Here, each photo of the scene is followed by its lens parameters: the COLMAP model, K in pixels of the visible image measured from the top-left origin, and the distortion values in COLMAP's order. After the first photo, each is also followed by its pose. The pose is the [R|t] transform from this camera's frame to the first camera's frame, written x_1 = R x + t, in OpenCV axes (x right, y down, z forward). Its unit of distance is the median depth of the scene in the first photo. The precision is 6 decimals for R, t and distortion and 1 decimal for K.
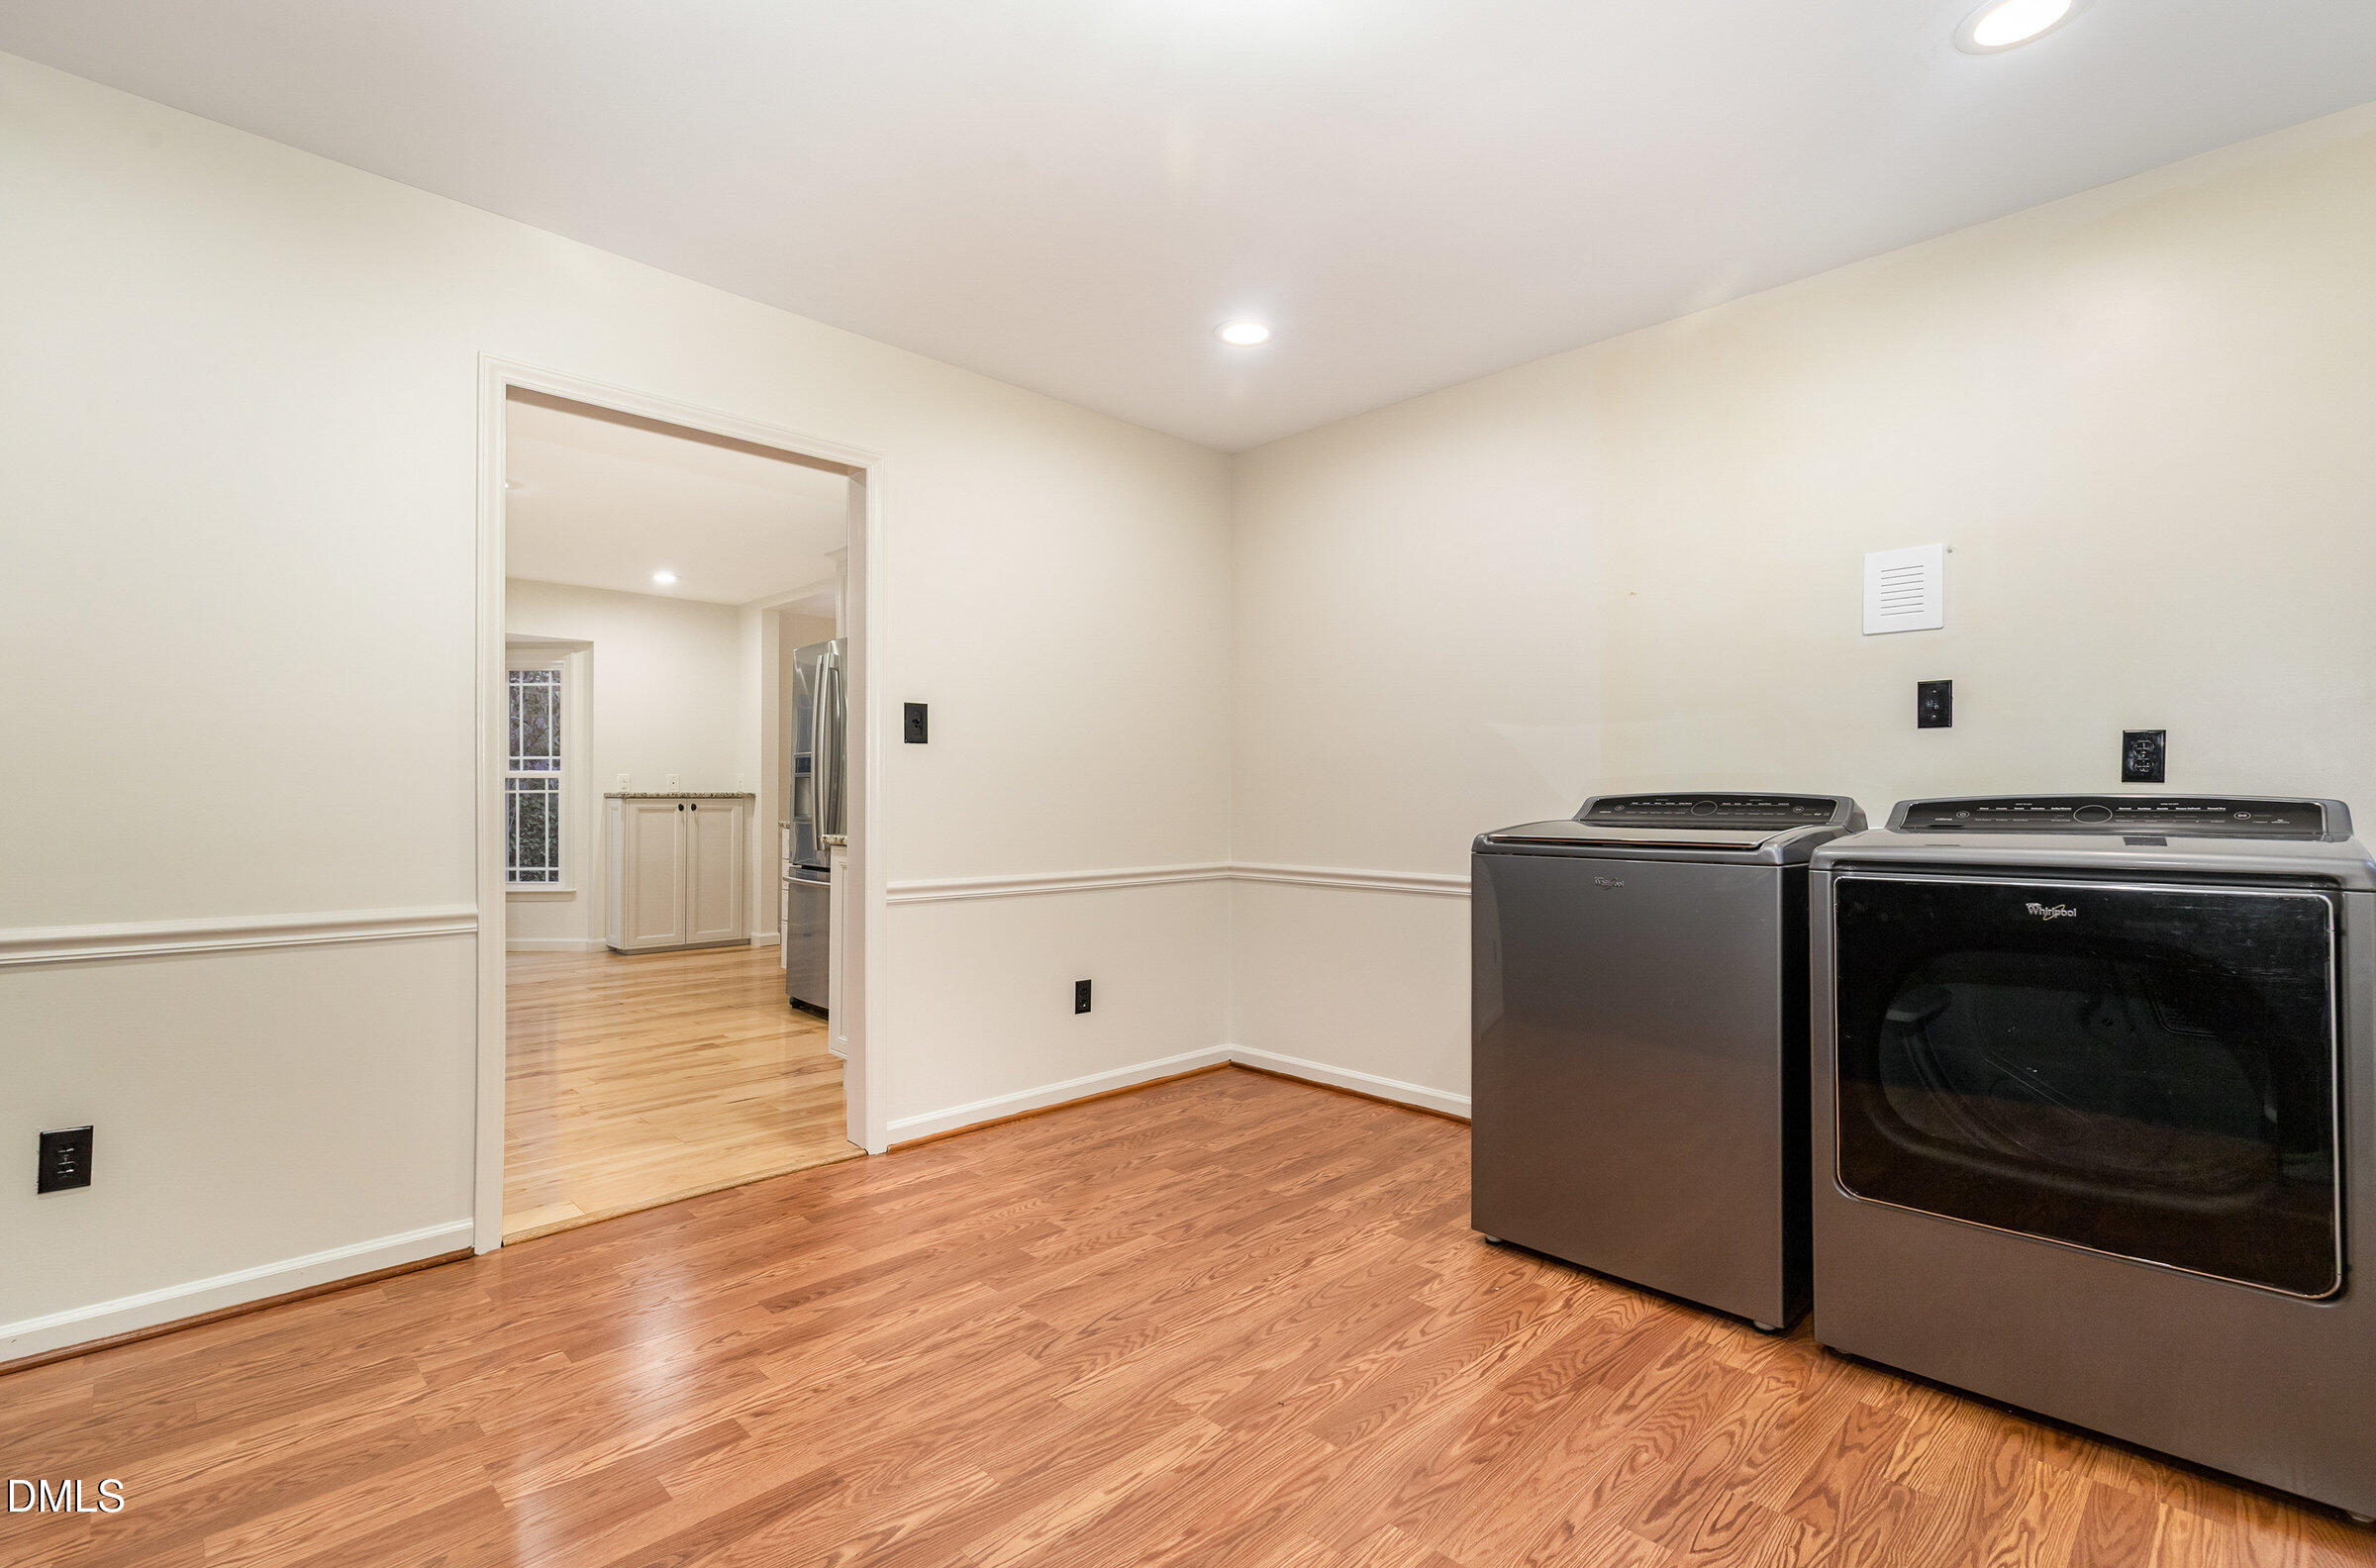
lens RADIAL K [[1095.7, 0, 1177.2], [0, 1095.7, 784.3], [0, 0, 1]] dist [0.017019, -0.000053]
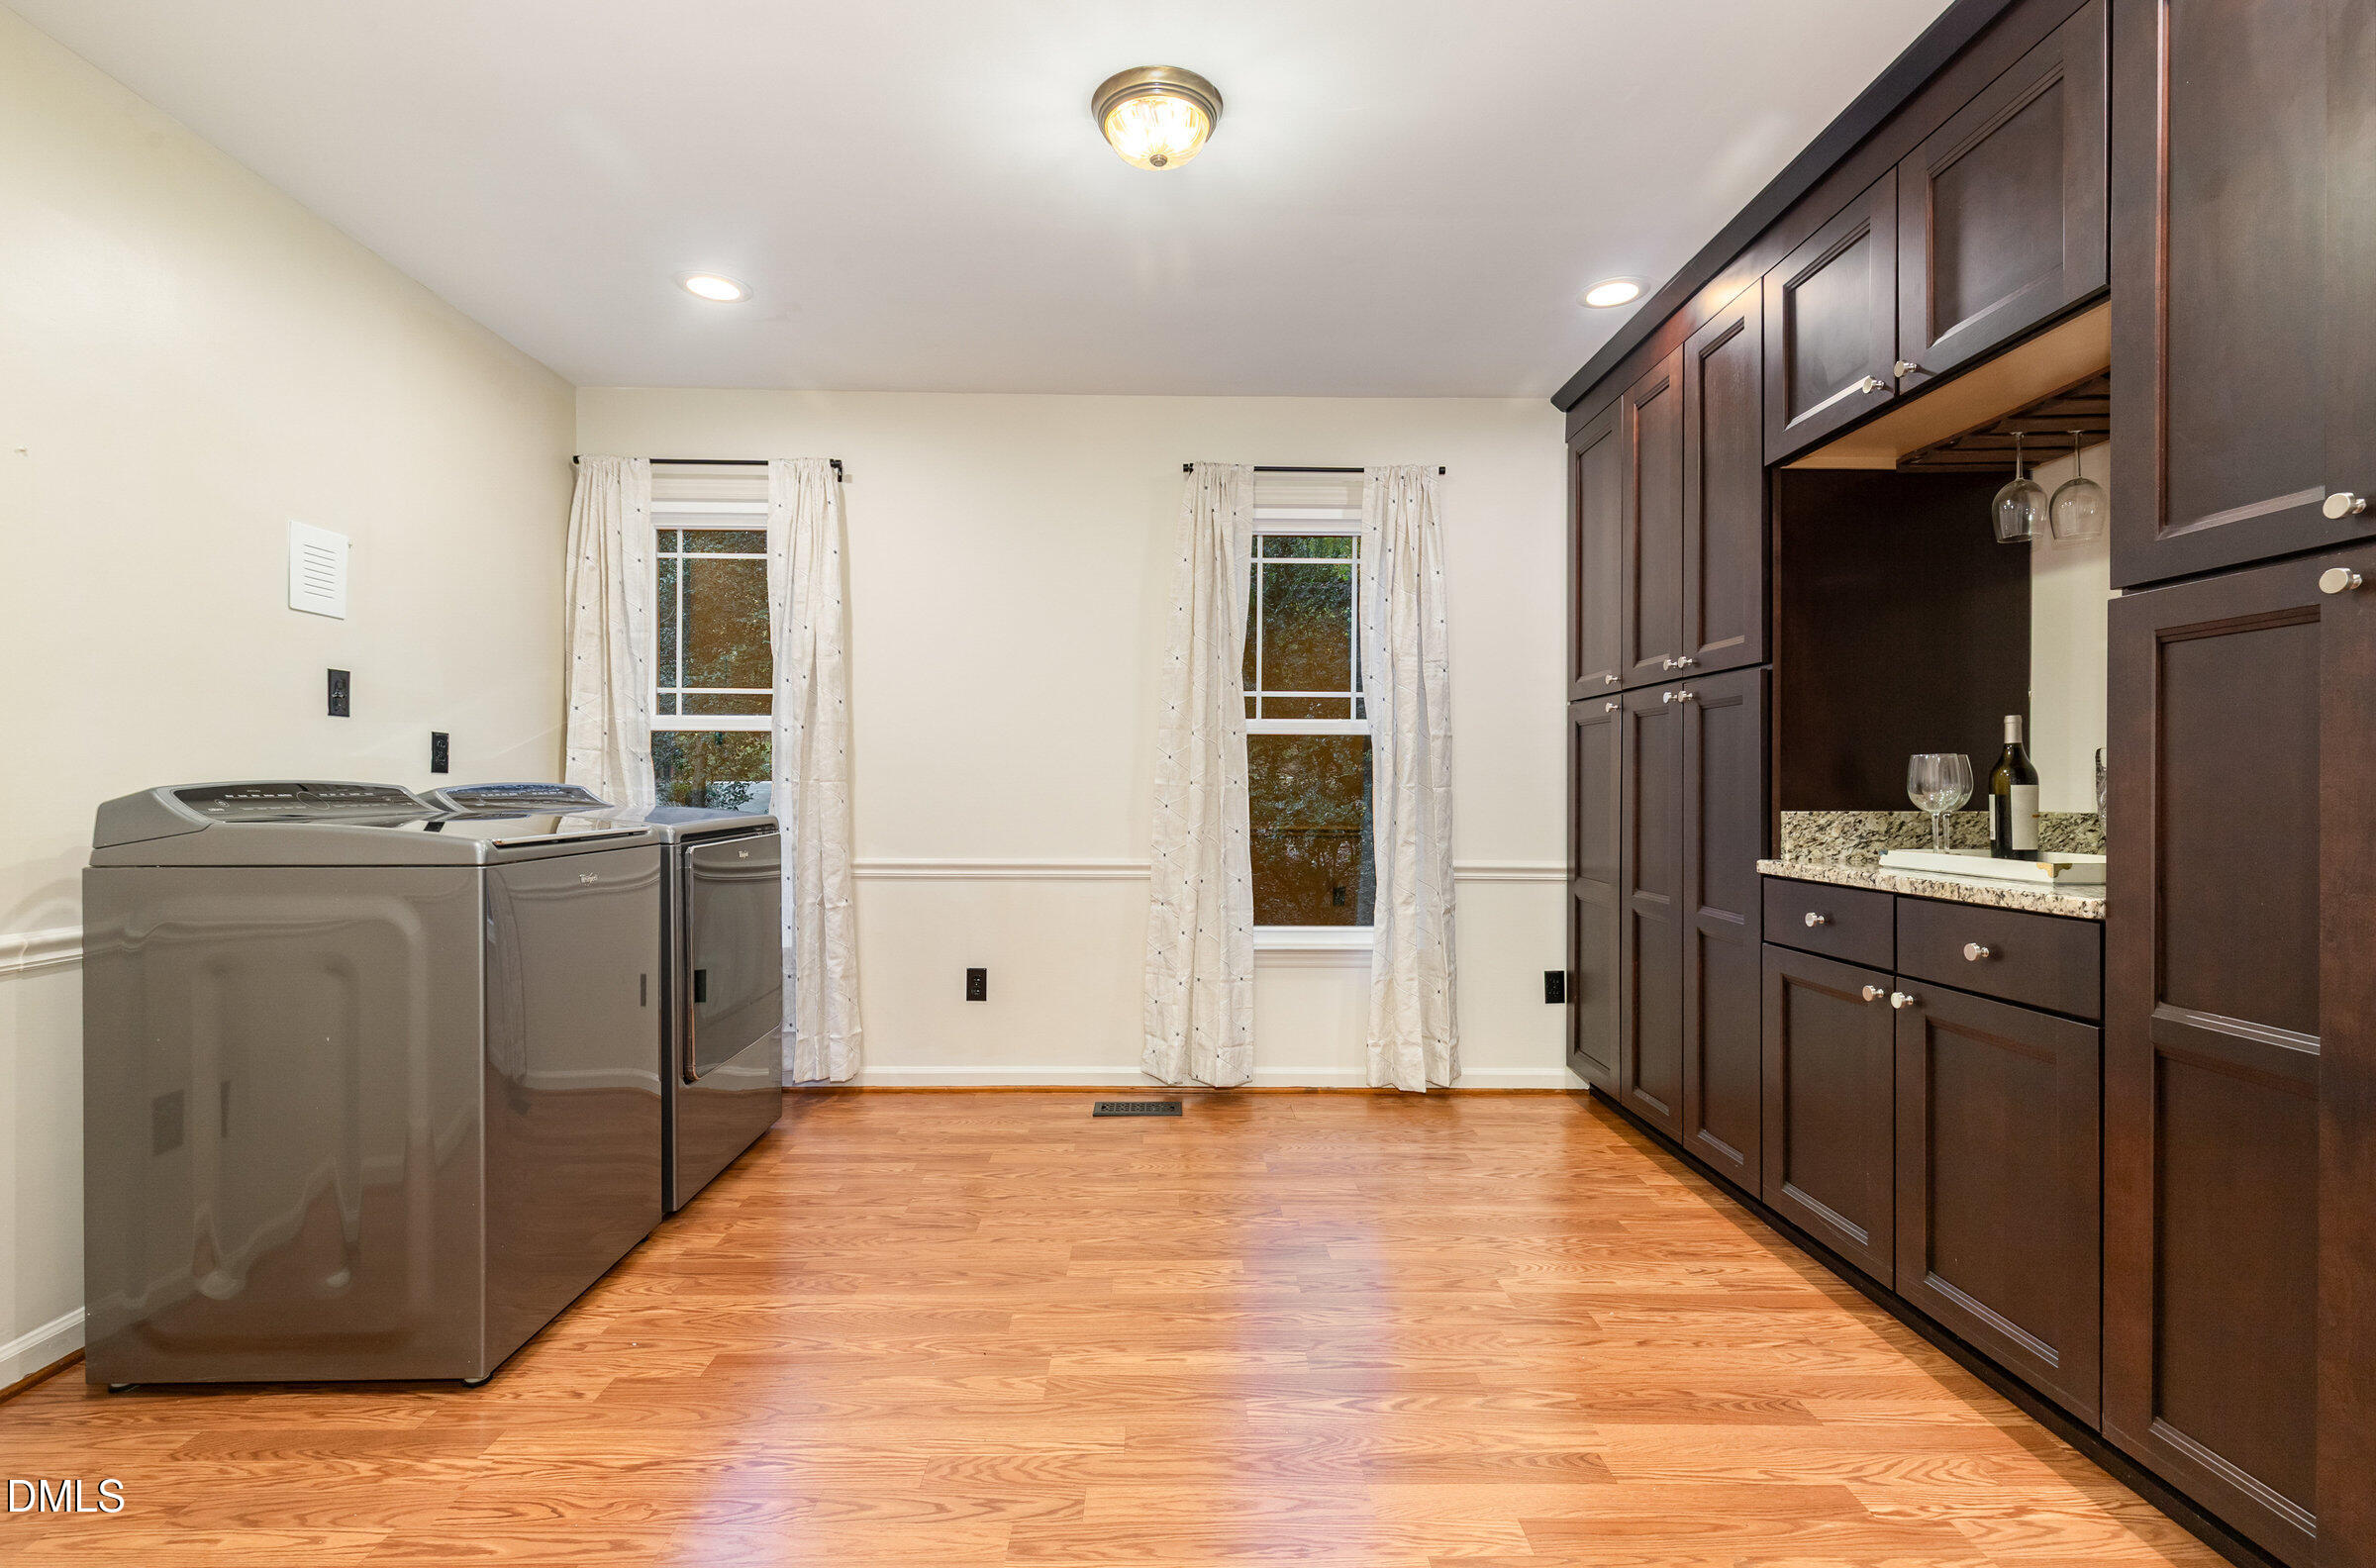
lens RADIAL K [[1095.7, 0, 1182.9], [0, 1095.7, 785.9], [0, 0, 1]] dist [0.017019, -0.000053]
pose [[-0.731853, -0.006835, 0.681429, -0.695279], [-0.012470, 0.999917, -0.003364, 0.007658], [-0.681349, -0.010960, -0.731877, 1.485560]]
